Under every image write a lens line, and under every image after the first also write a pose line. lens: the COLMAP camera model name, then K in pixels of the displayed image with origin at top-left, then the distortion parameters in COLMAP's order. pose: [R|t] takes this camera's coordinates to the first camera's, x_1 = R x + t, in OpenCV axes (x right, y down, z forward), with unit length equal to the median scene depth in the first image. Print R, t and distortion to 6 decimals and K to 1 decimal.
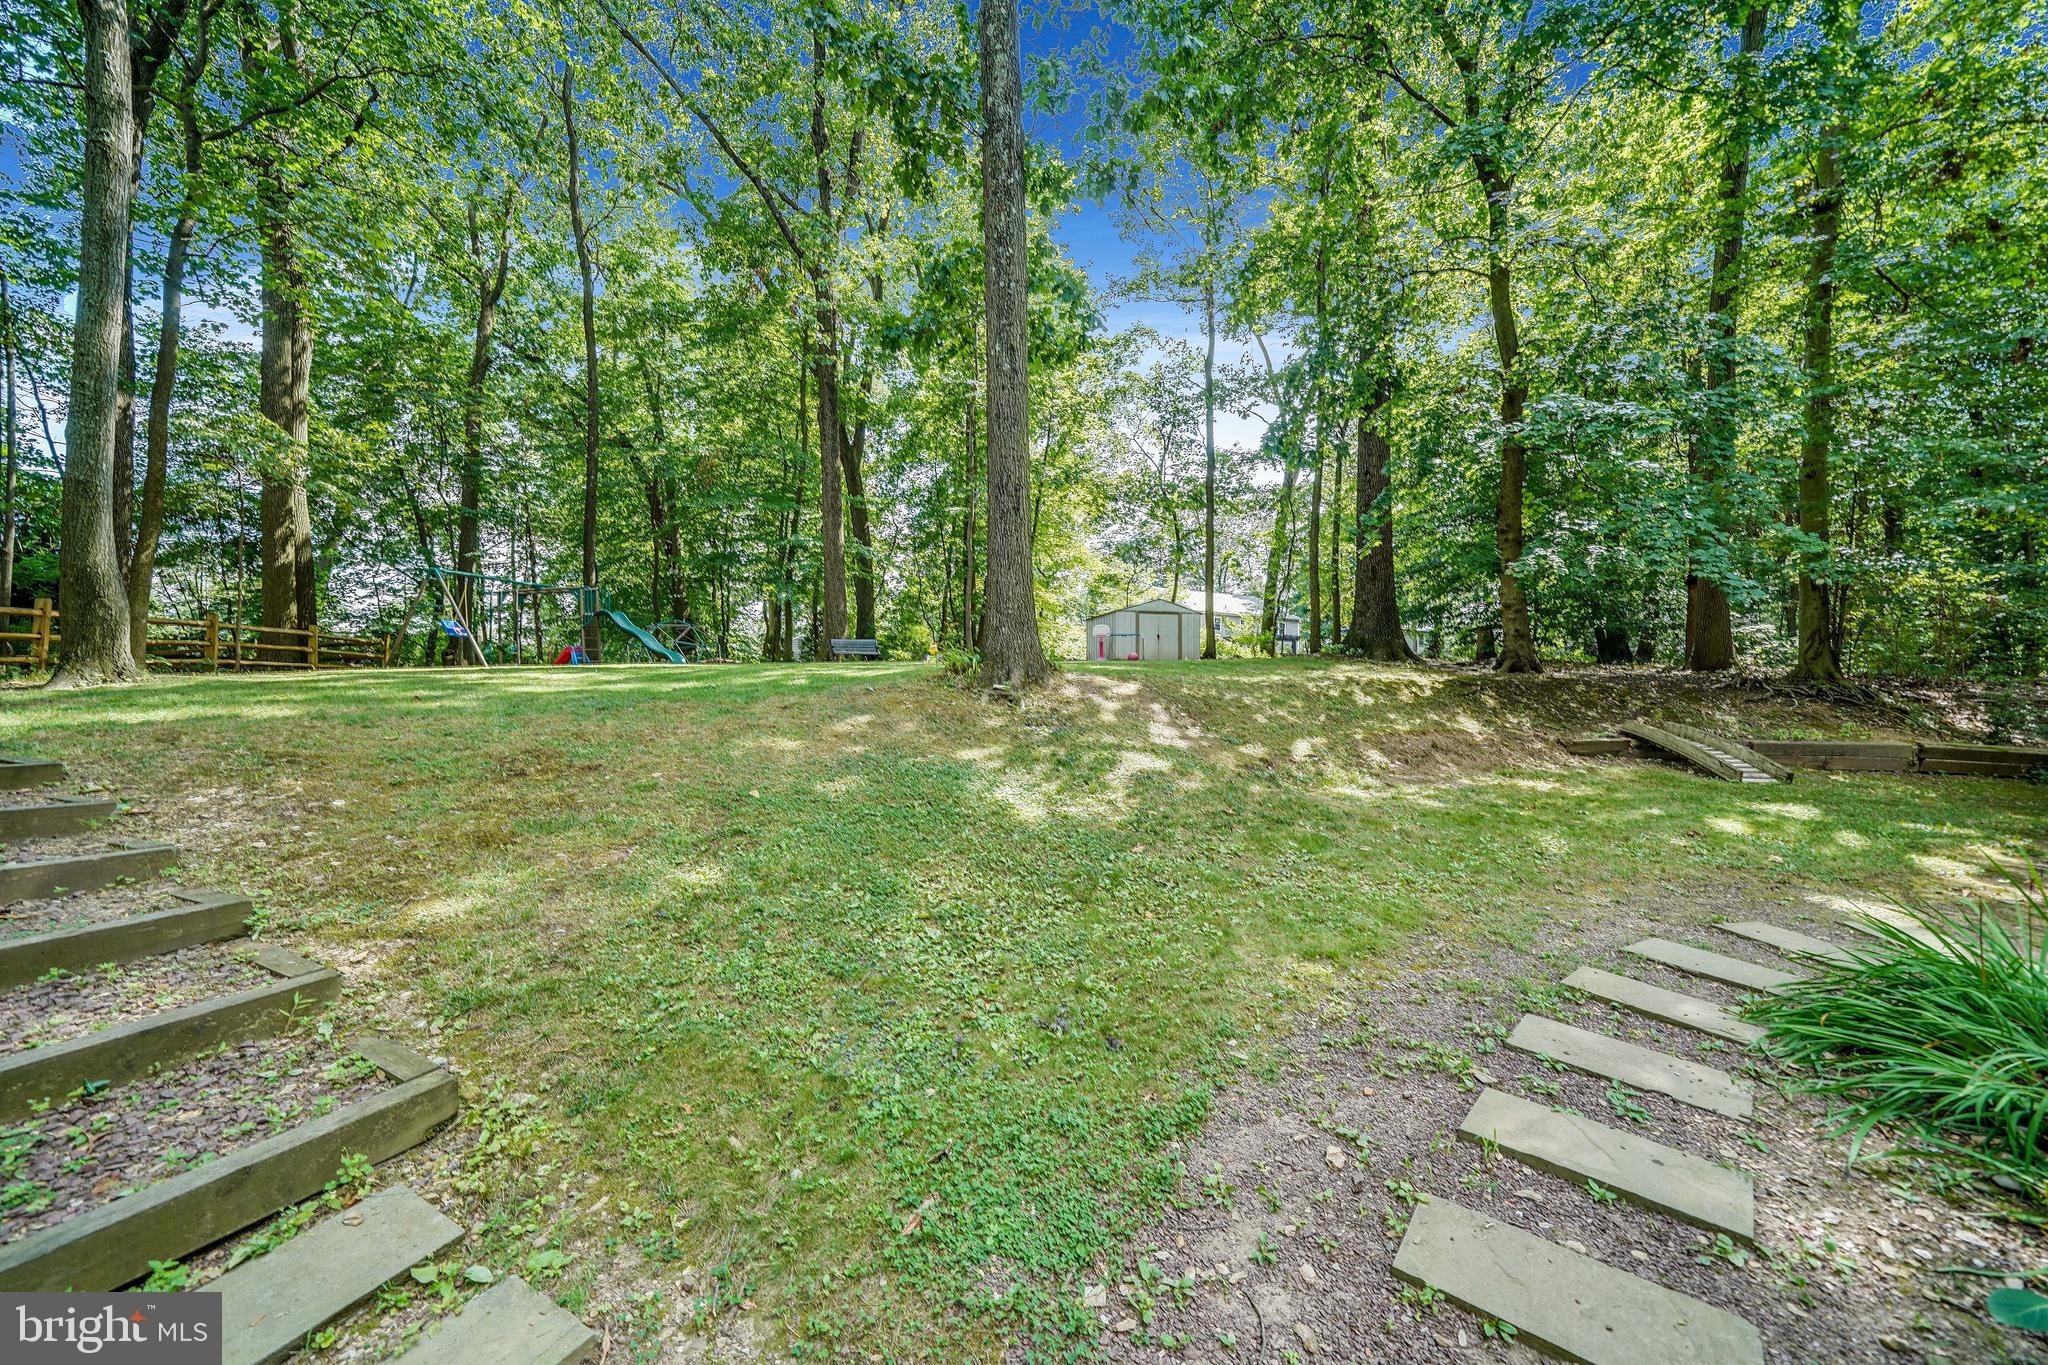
lens RADIAL K [[710.4, 0, 1034.5], [0, 710.4, 676.5], [0, 0, 1]] dist [-0.002382, -0.000158]
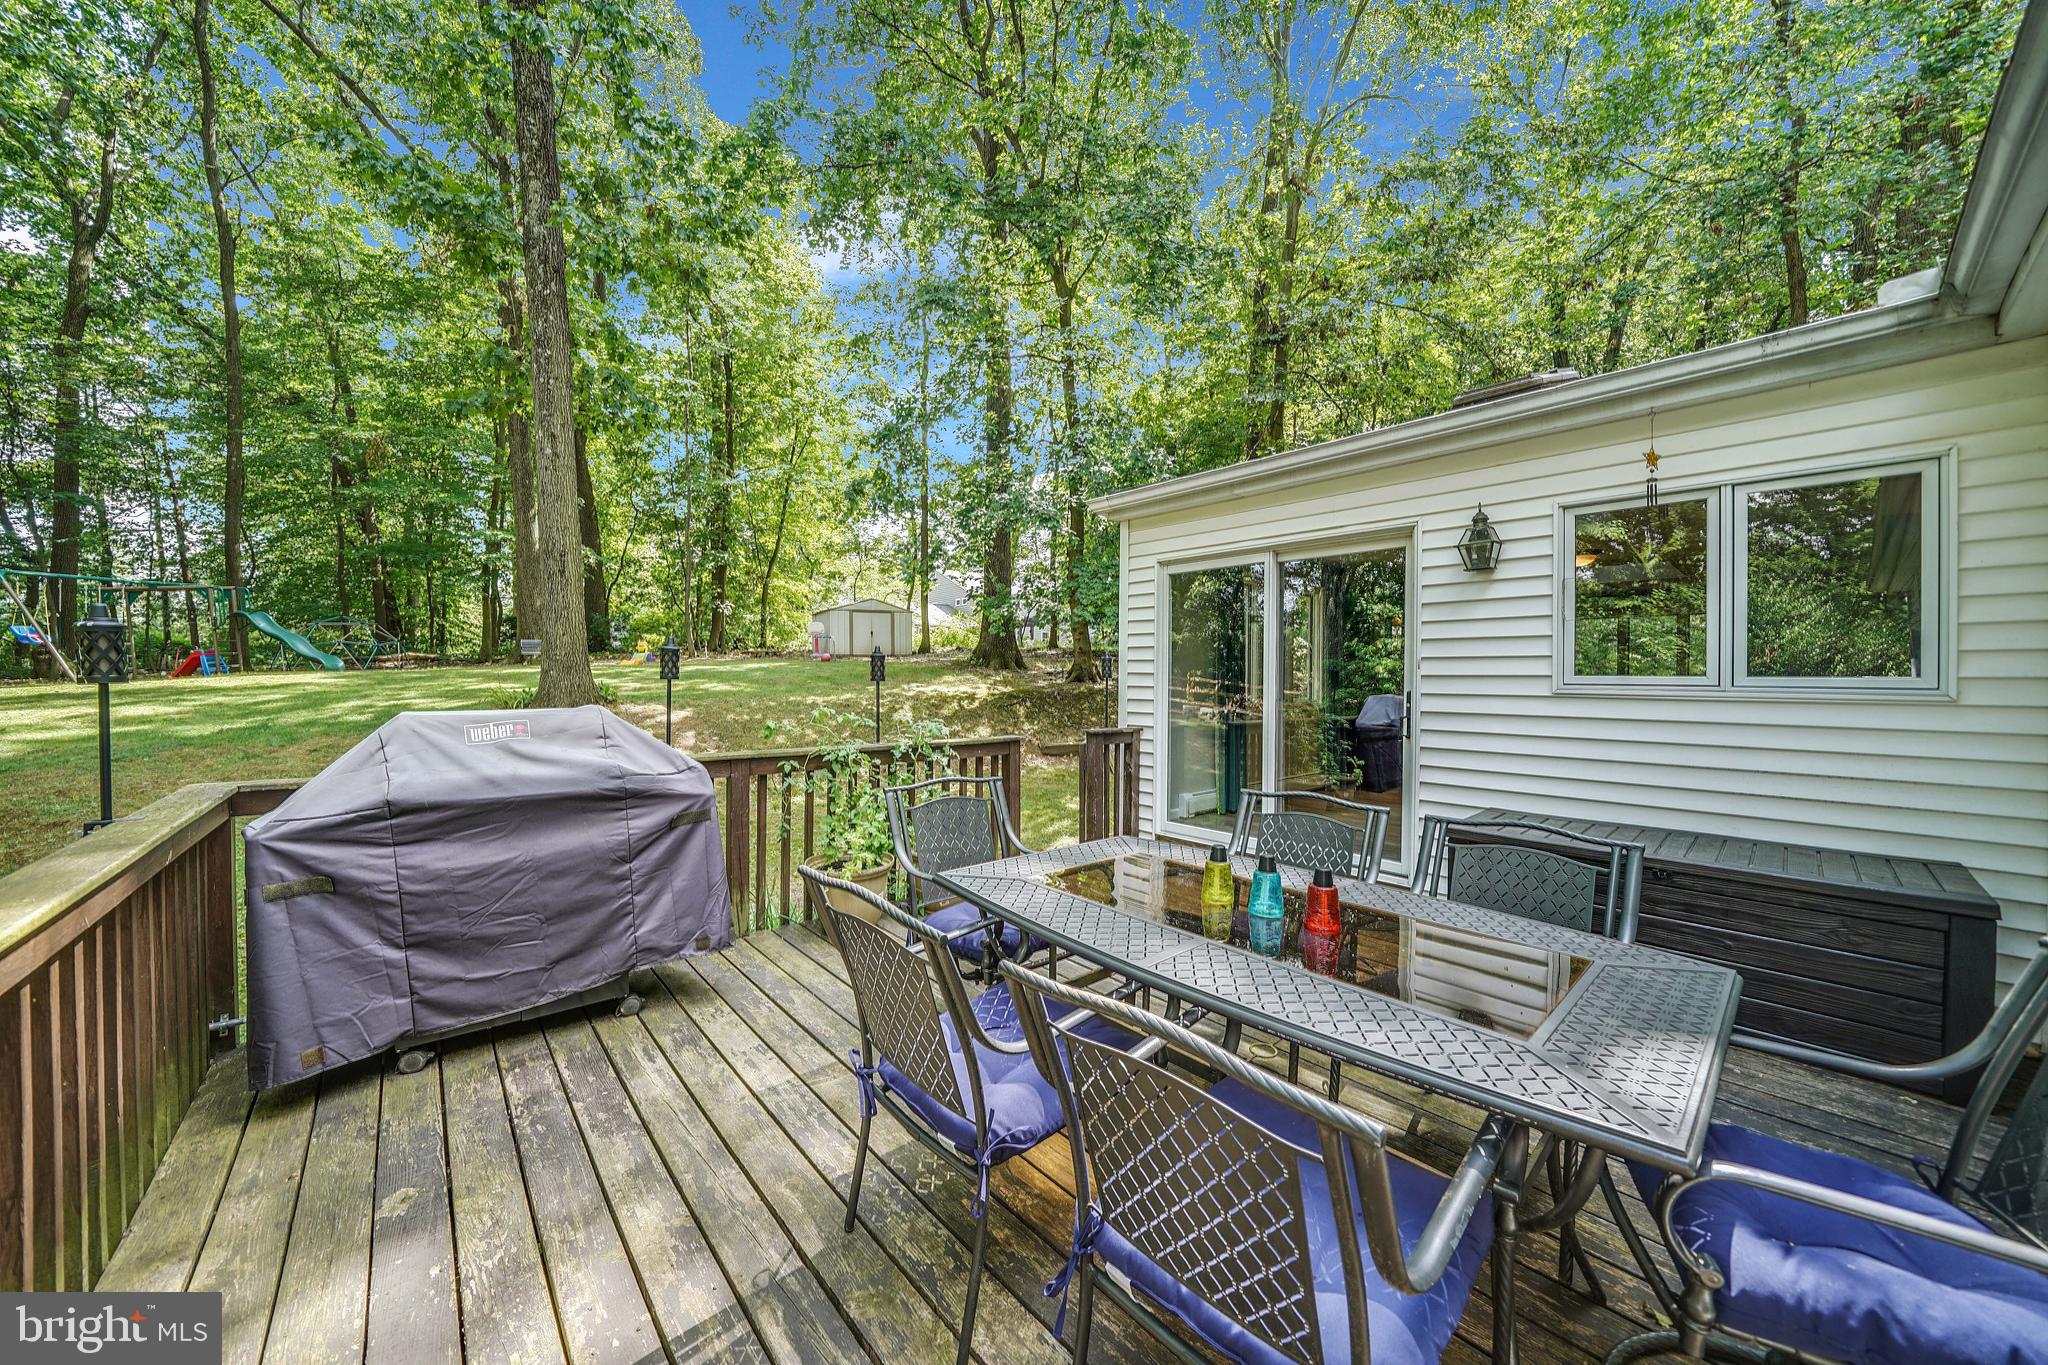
lens RADIAL K [[710.4, 0, 1009.8], [0, 710.4, 683.0], [0, 0, 1]] dist [-0.002382, -0.000158]
pose [[0.975487, -0.007455, 0.219932, 0.350278], [-0.001743, 0.999133, 0.041599, -0.077615], [-0.220051, -0.040962, 0.974628, -0.265484]]
